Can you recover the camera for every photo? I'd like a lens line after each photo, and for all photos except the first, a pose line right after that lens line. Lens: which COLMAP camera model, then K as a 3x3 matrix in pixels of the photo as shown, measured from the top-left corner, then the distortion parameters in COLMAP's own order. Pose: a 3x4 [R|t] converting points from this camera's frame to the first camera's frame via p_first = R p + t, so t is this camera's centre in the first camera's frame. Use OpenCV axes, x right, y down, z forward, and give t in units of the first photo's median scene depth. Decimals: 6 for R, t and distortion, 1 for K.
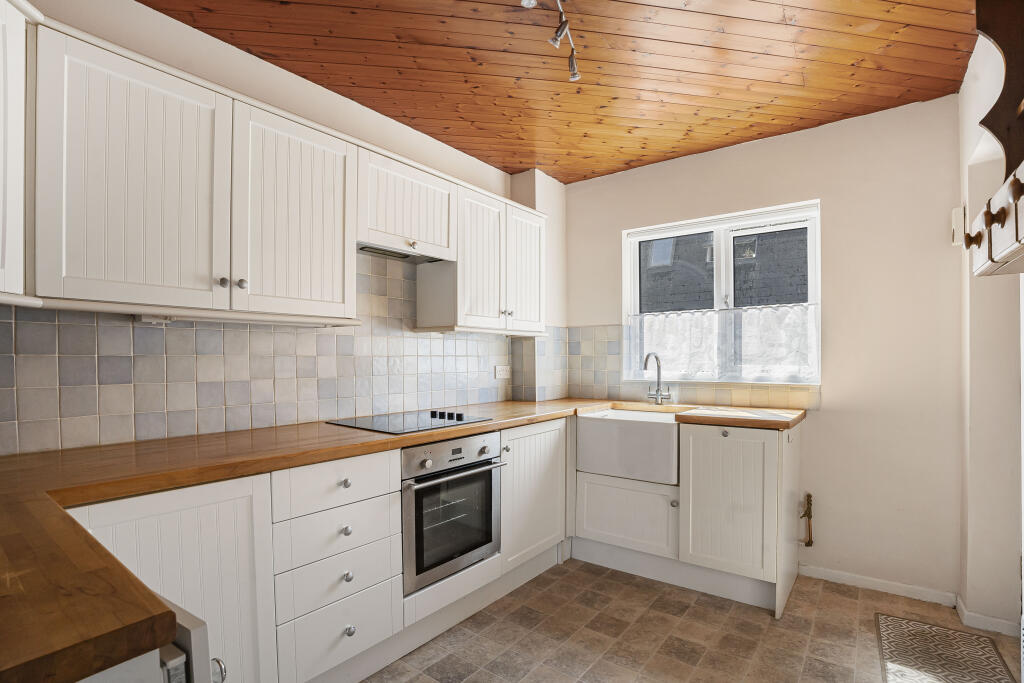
lens RADIAL K [[516.9, 0, 511.3], [0, 516.9, 366.1], [0, 0, 1]] dist [-0.001208, 0.000201]
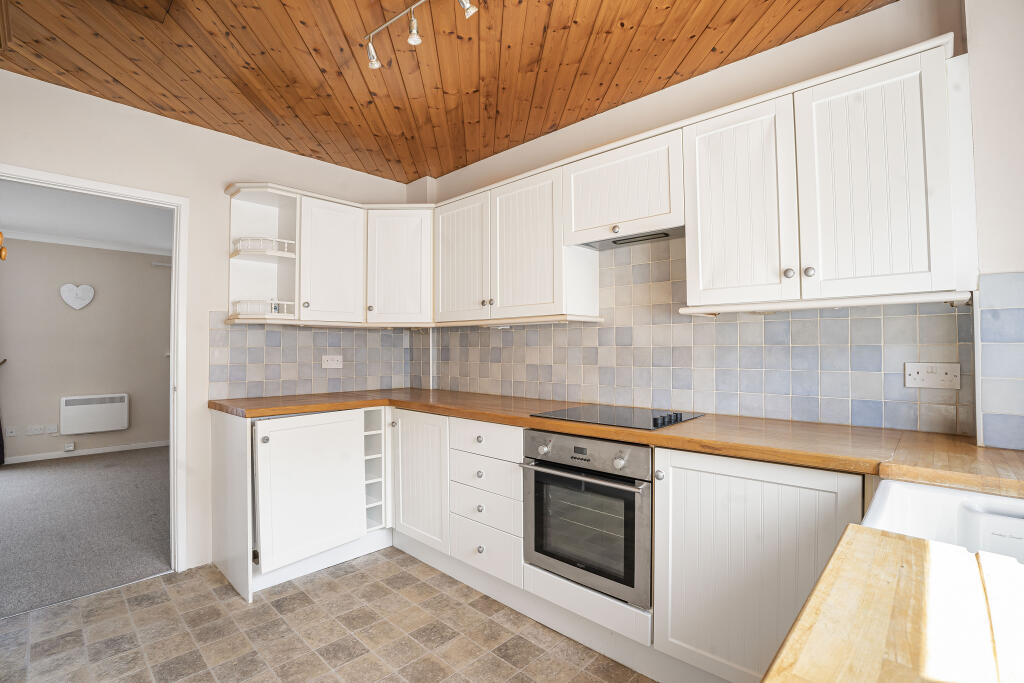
lens RADIAL K [[475.8, 0, 512.0], [0, 475.8, 341.5], [0, 0, 1]] dist [-0.038349, 0.000007]
pose [[-0.103095, -0.014587, -0.994565, 0.698011], [-0.013636, 0.999819, -0.013251, -0.013378], [0.994578, 0.012196, -0.103276, 0.910126]]
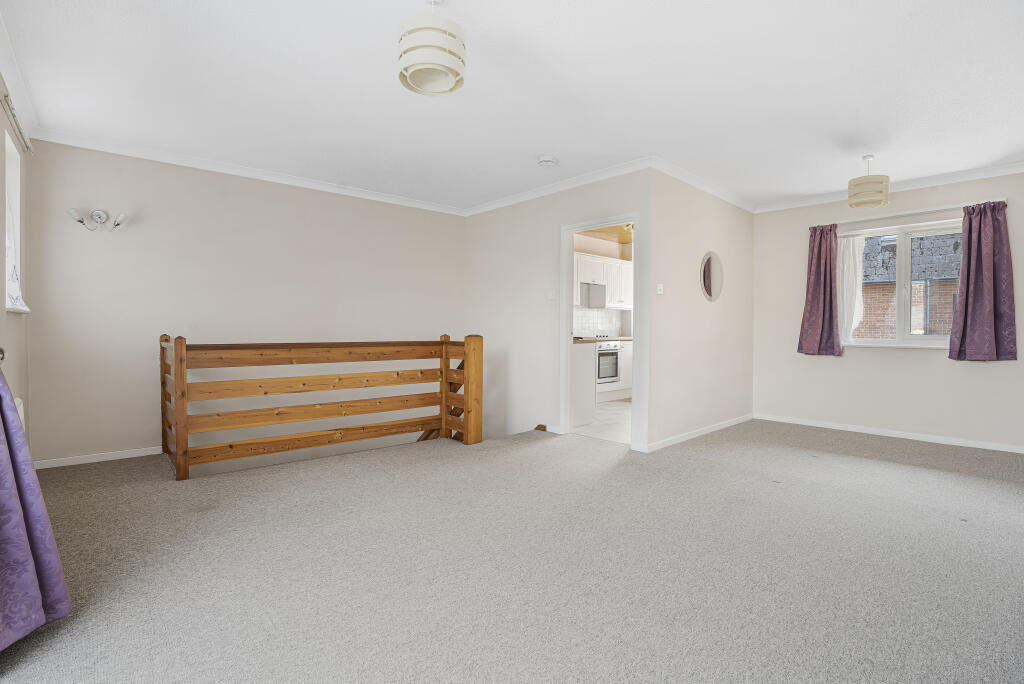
lens RADIAL K [[475.8, 0, 512.0], [0, 475.8, 342.0], [0, 0, 1]] dist [-0.038349, 0.000007]
pose [[0.983989, 0.013433, -0.177723, -0.156653], [-0.011155, 0.999842, 0.013807, 0.099893], [0.177881, -0.011603, 0.983984, -1.901816]]
